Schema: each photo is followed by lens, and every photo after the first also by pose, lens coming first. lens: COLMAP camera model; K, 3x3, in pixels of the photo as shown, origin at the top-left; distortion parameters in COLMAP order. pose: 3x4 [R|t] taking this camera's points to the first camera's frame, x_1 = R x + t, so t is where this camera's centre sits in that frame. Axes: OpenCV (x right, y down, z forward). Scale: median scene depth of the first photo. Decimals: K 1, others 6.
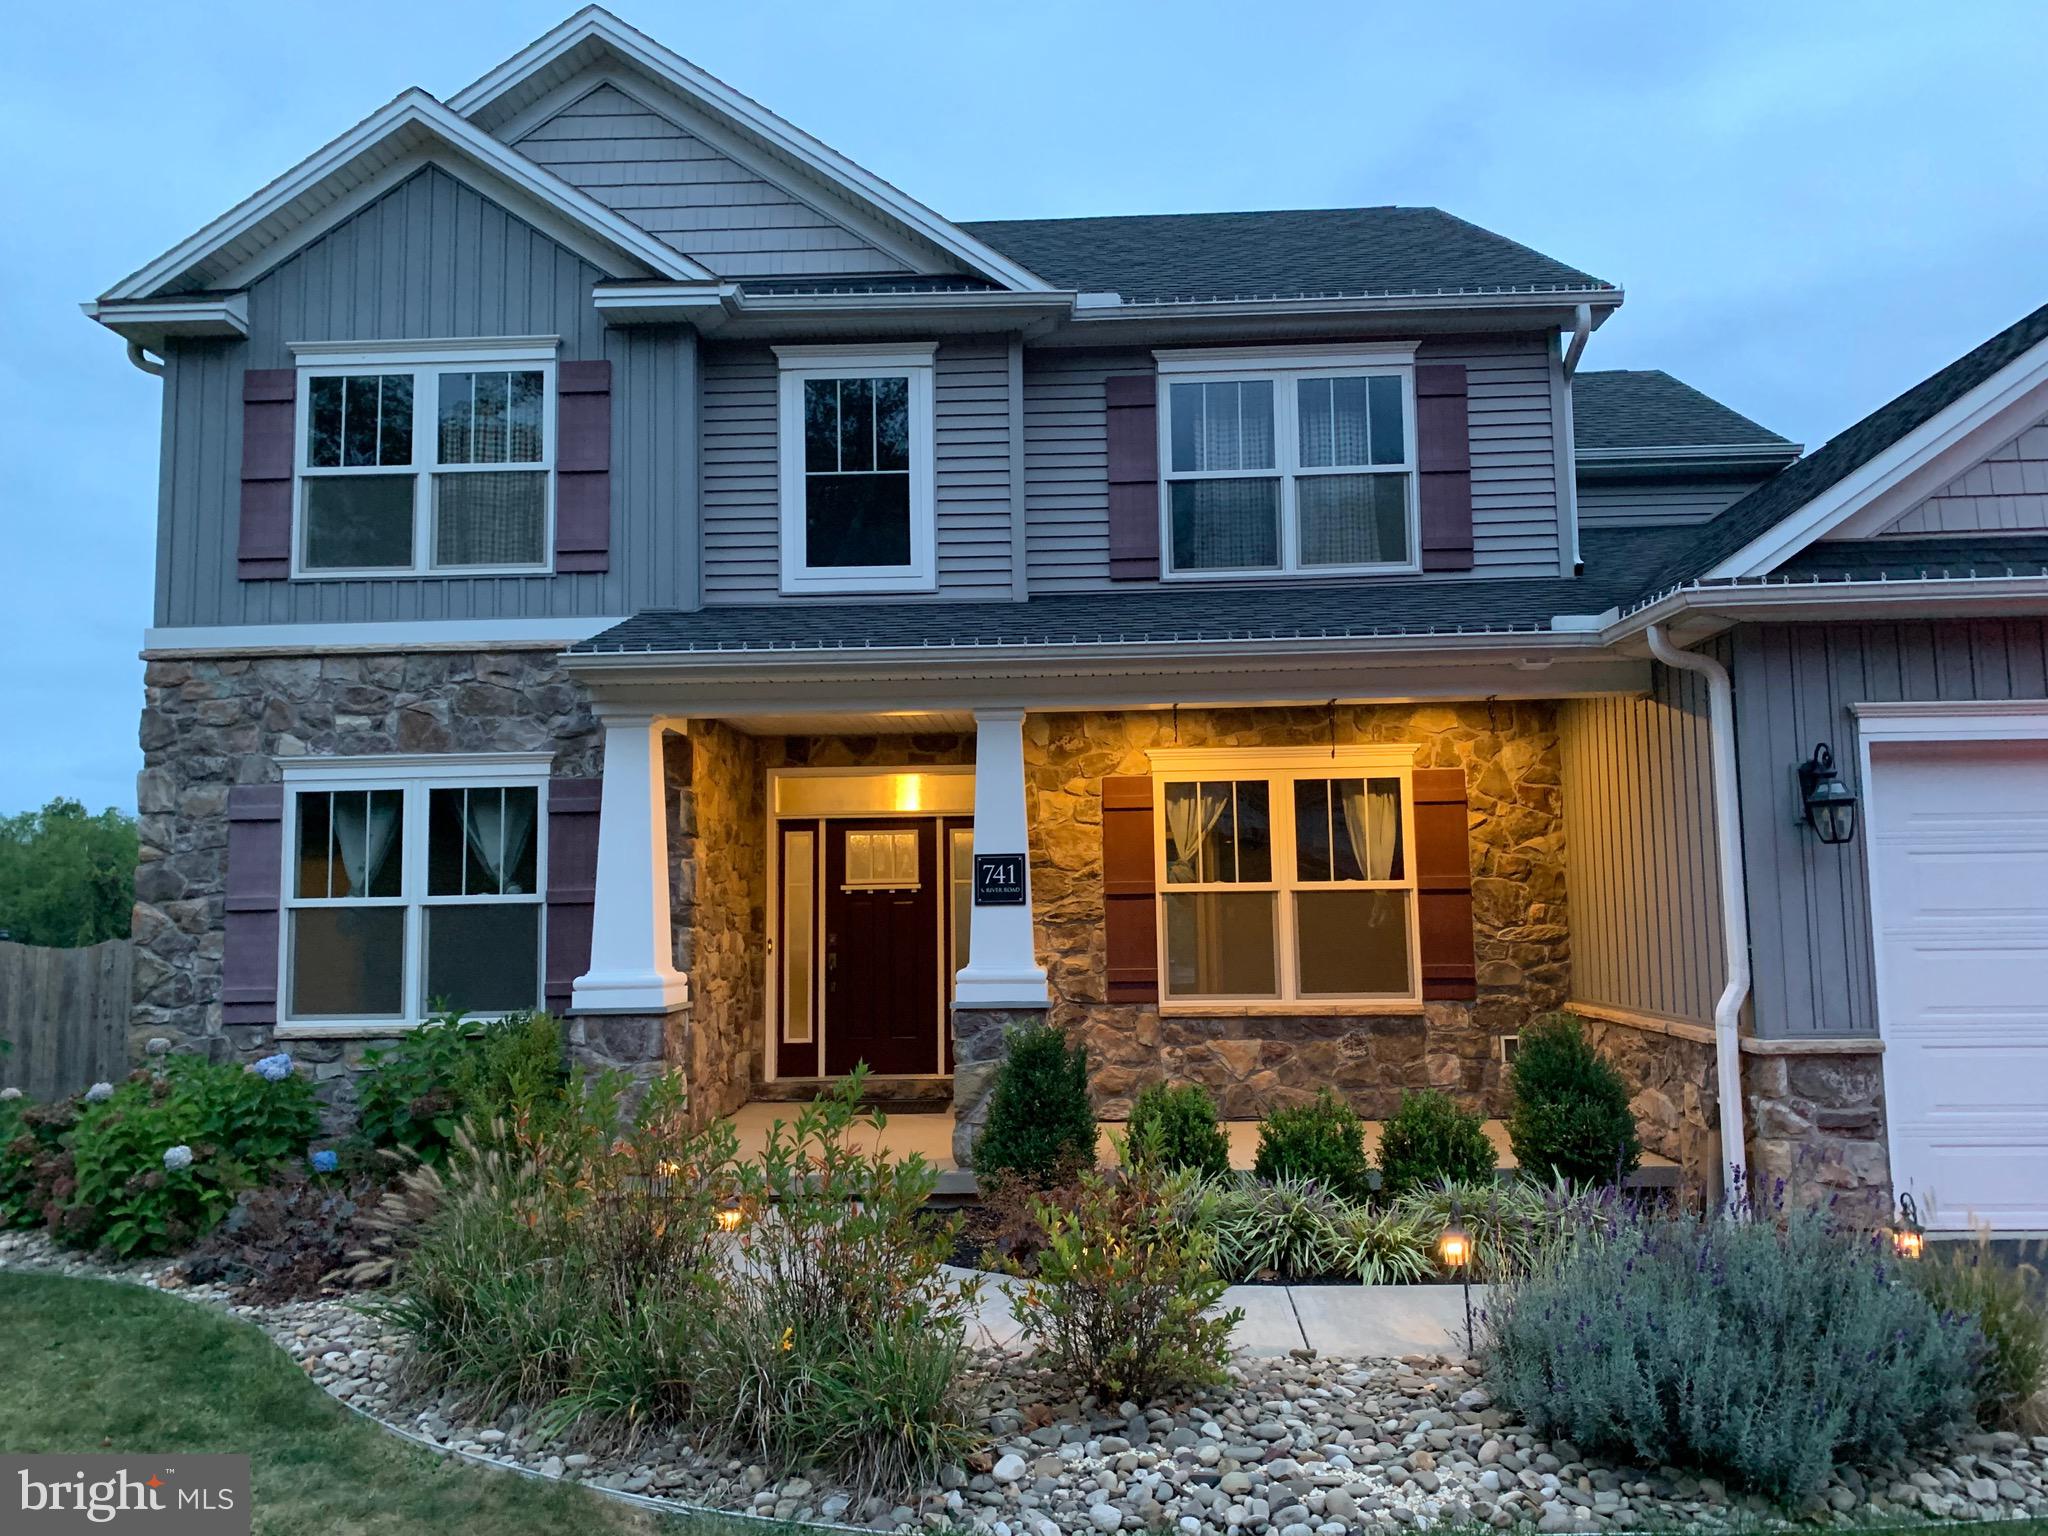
lens RADIAL K [[1528.6, 0, 1024.0], [0, 1528.6, 768.0], [0, 0, 1]] dist [0.093340, -0.117024]
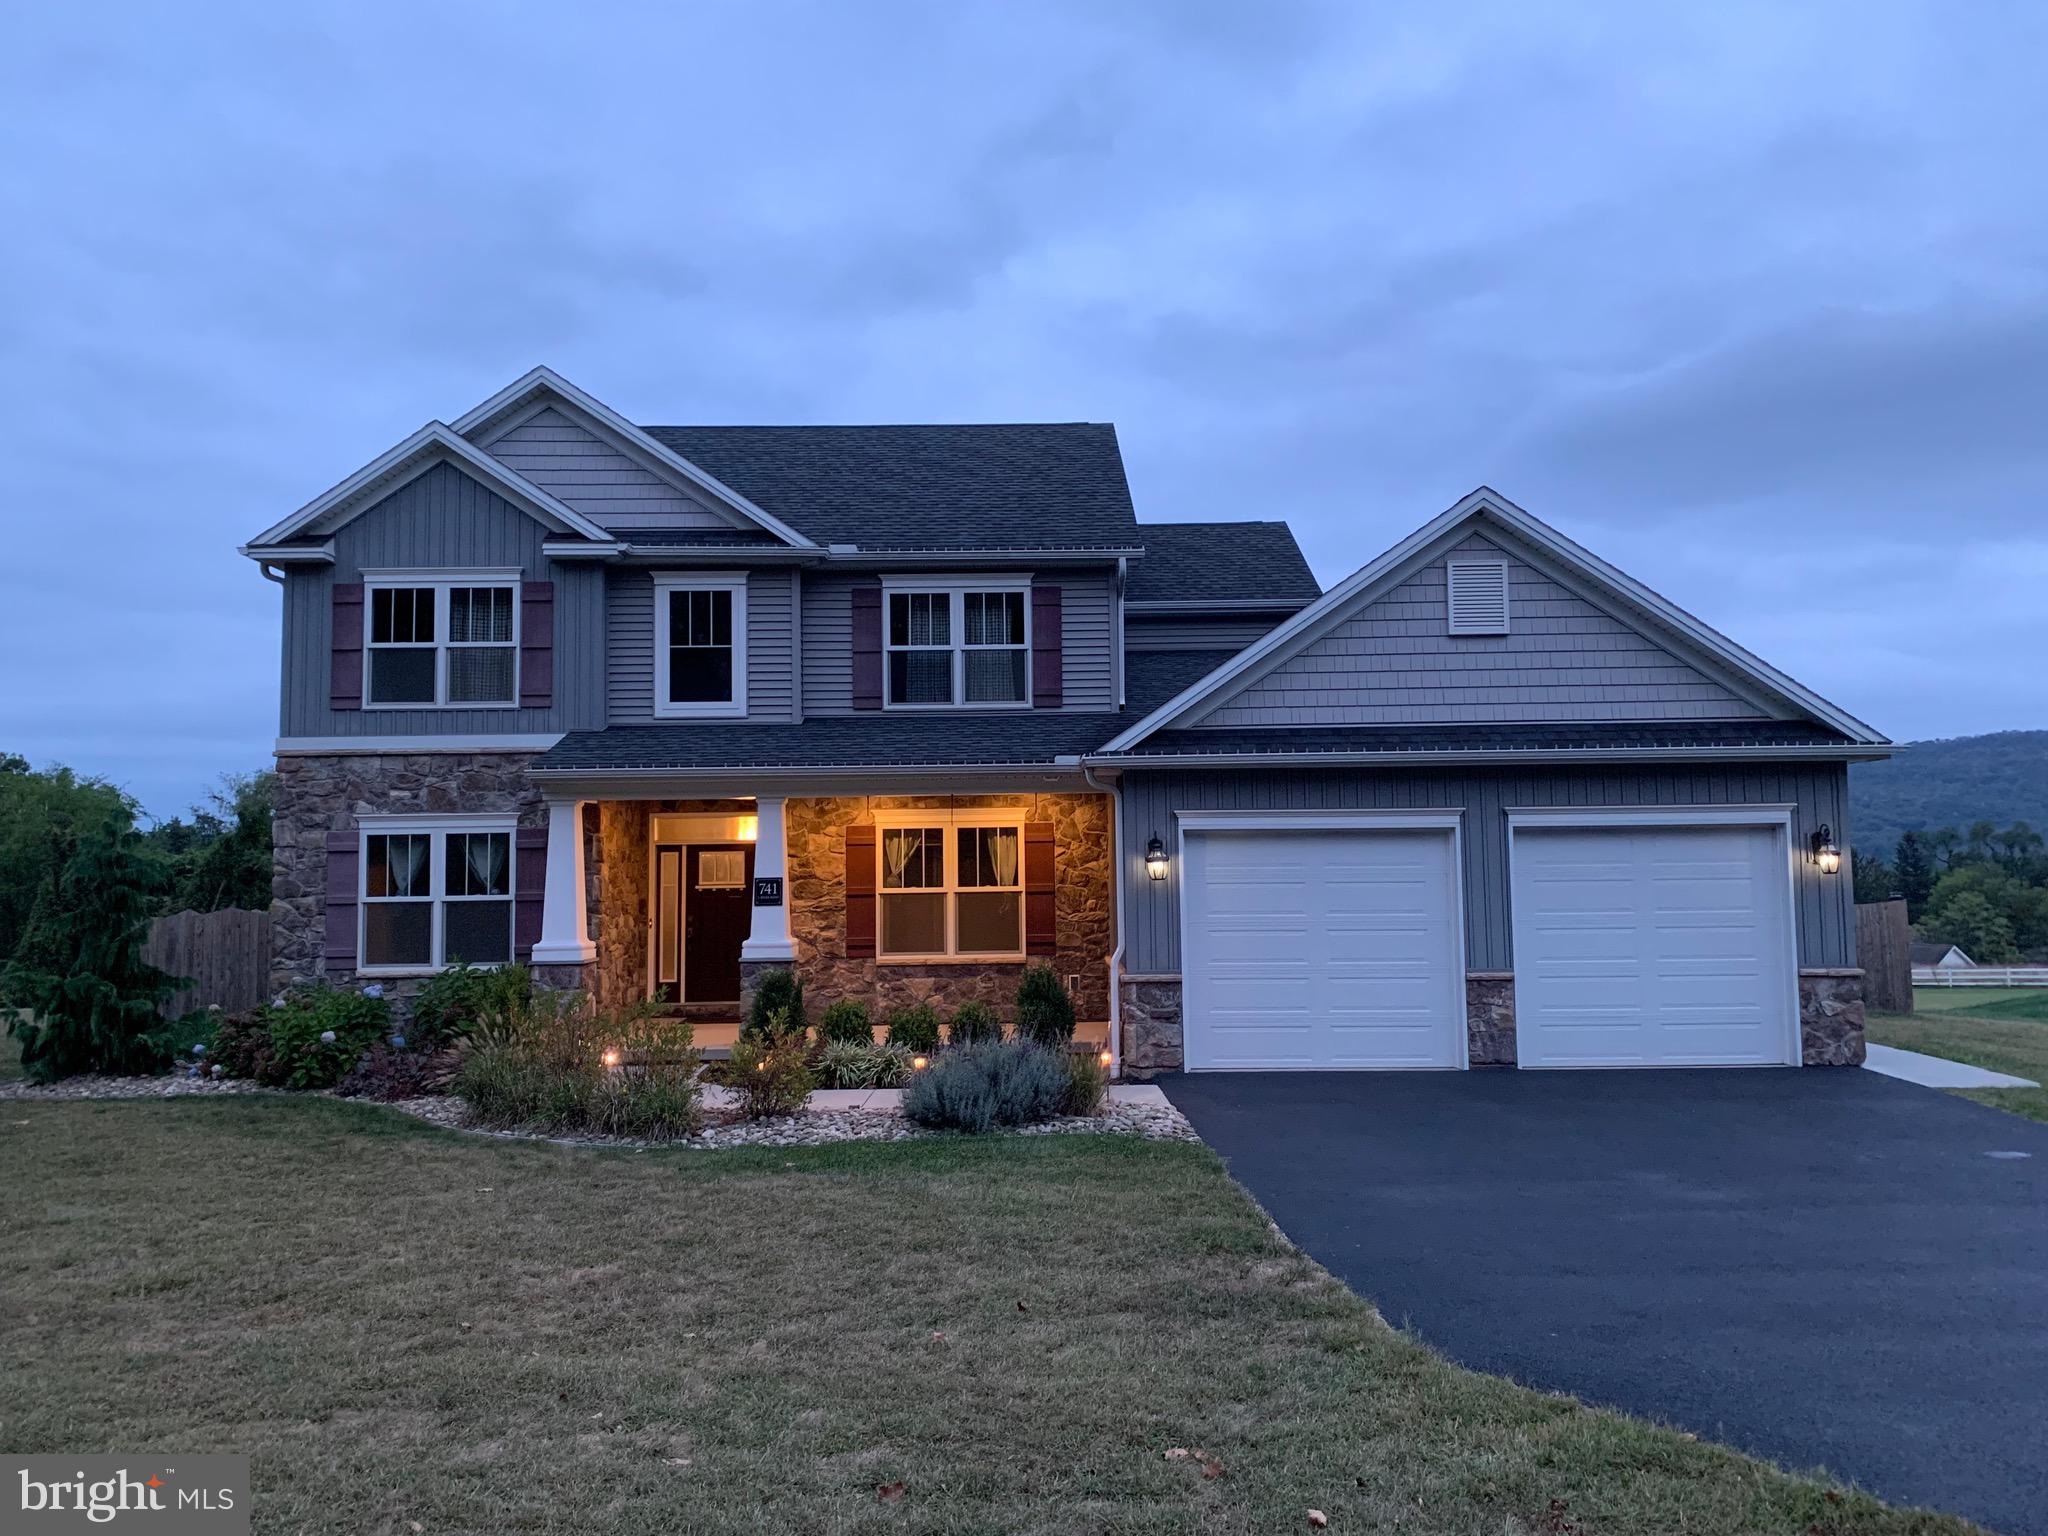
lens RADIAL K [[1536.8, 0, 1047.7], [0, 1536.8, 759.9], [0, 0, 1]] dist [0.074854, -0.108209]
pose [[0.998715, 0.006786, 0.050221, 0.194413], [-0.008171, 0.999590, 0.027431, -0.119551], [-0.050014, -0.027806, 0.998361, -0.743417]]
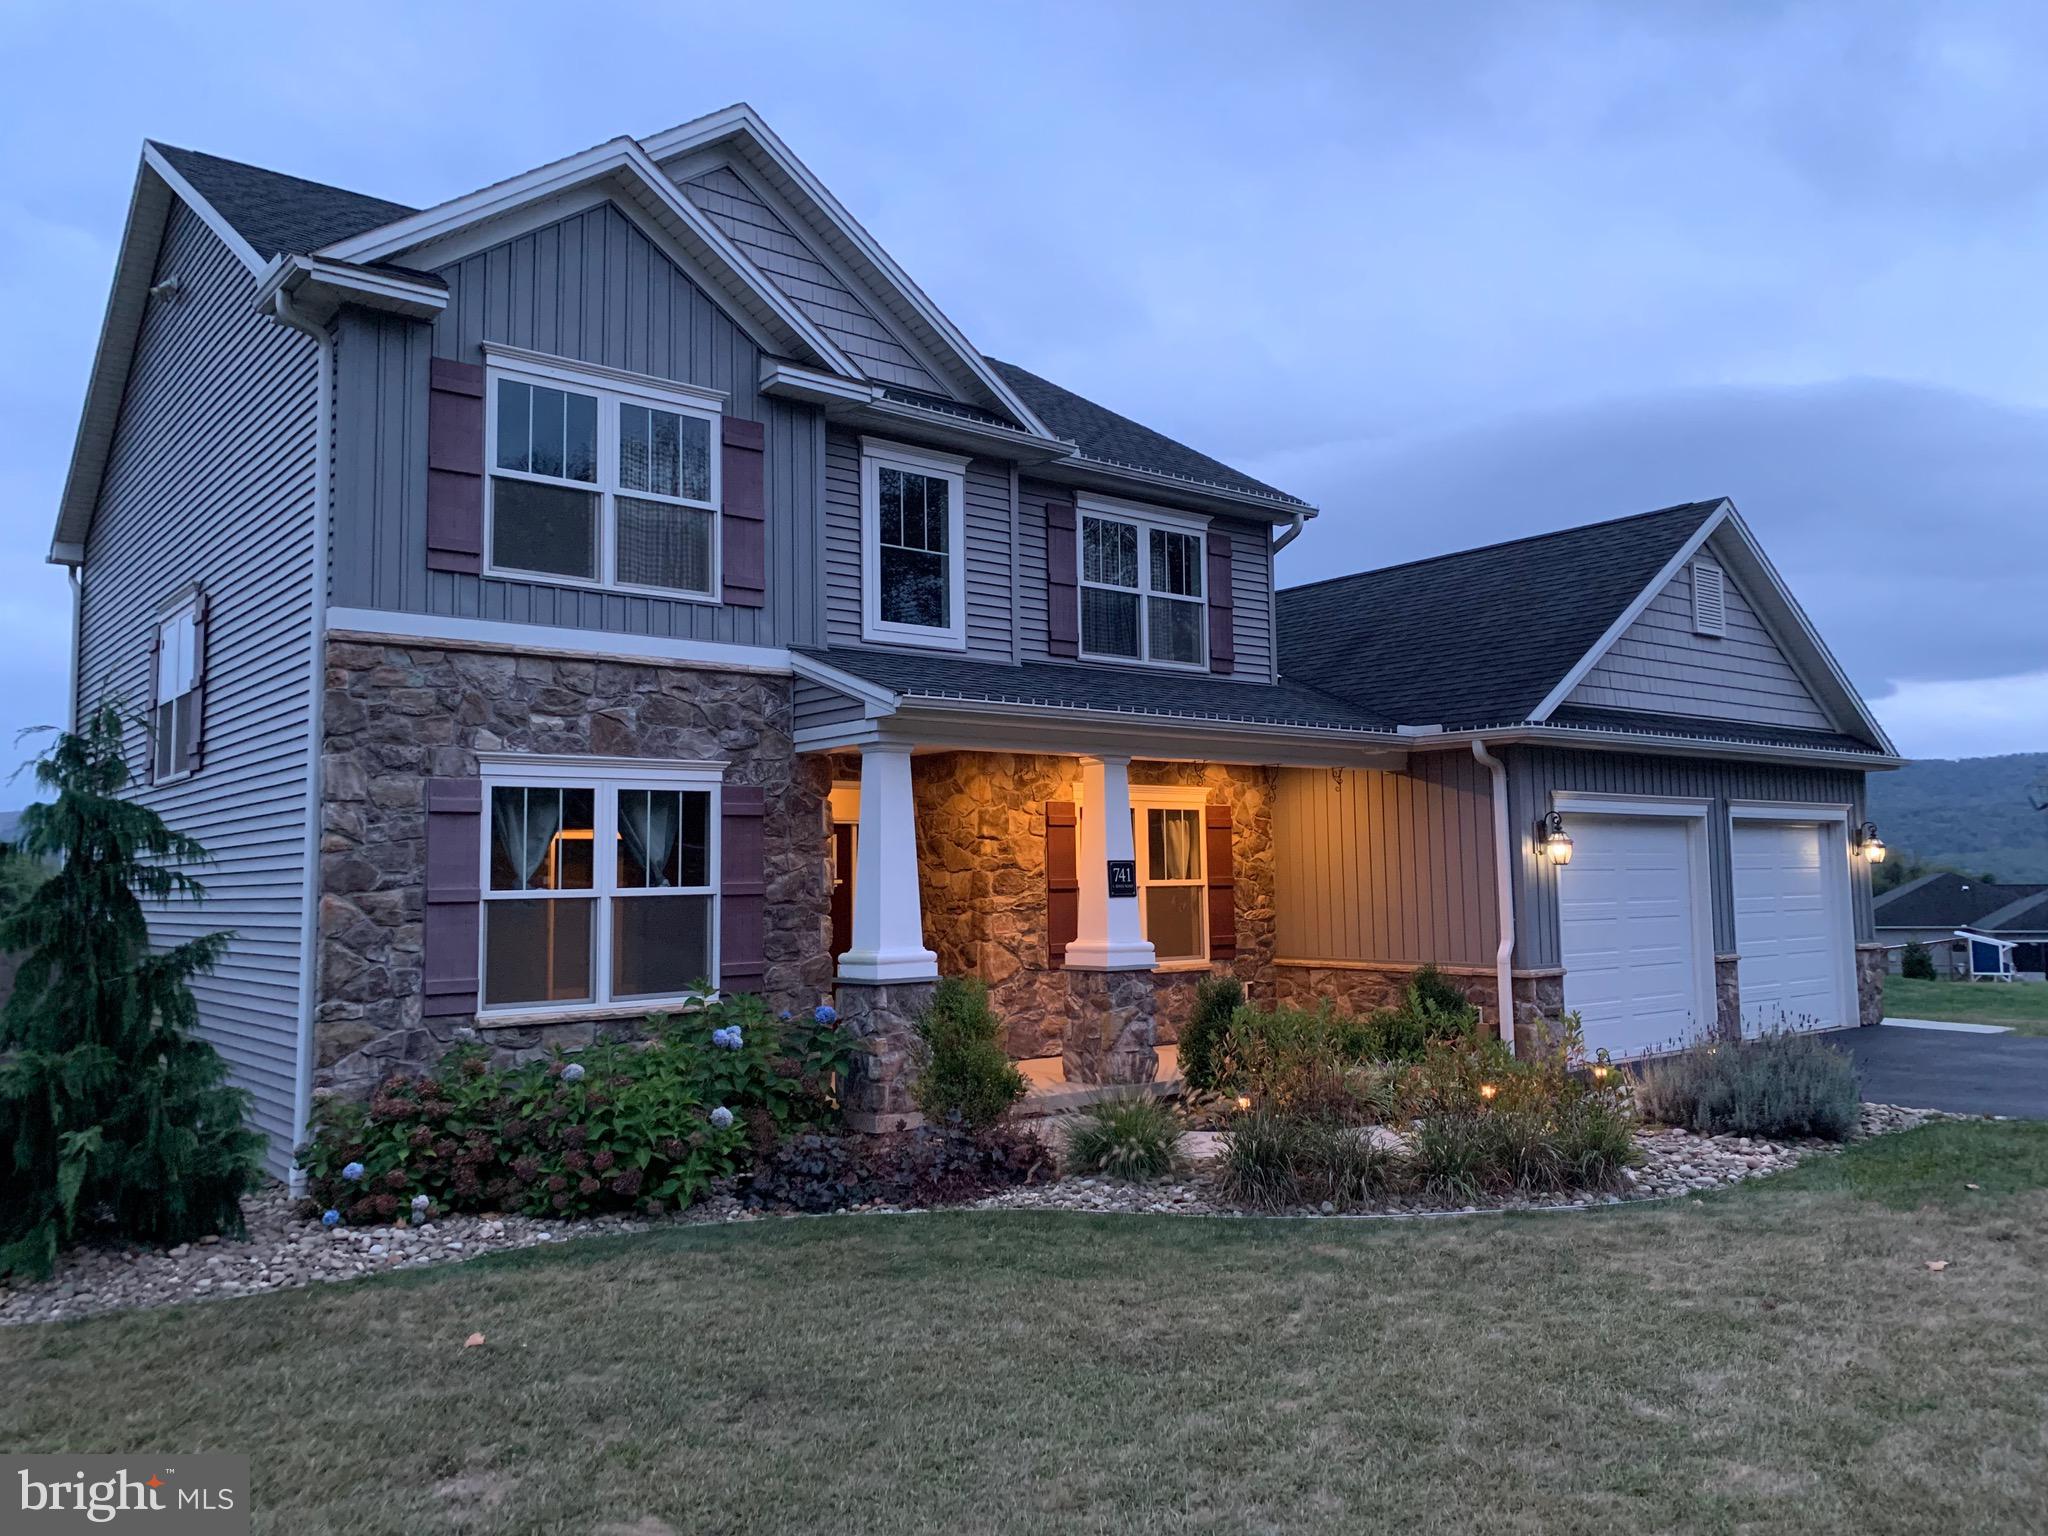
lens RADIAL K [[1536.8, 0, 1047.7], [0, 1536.8, 759.9], [0, 0, 1]] dist [0.074854, -0.108209]
pose [[0.742146, 0.058616, 0.667670, -0.870087], [-0.058748, 0.998023, -0.022317, -0.000477], [-0.667659, -0.022661, 0.744123, -0.003305]]
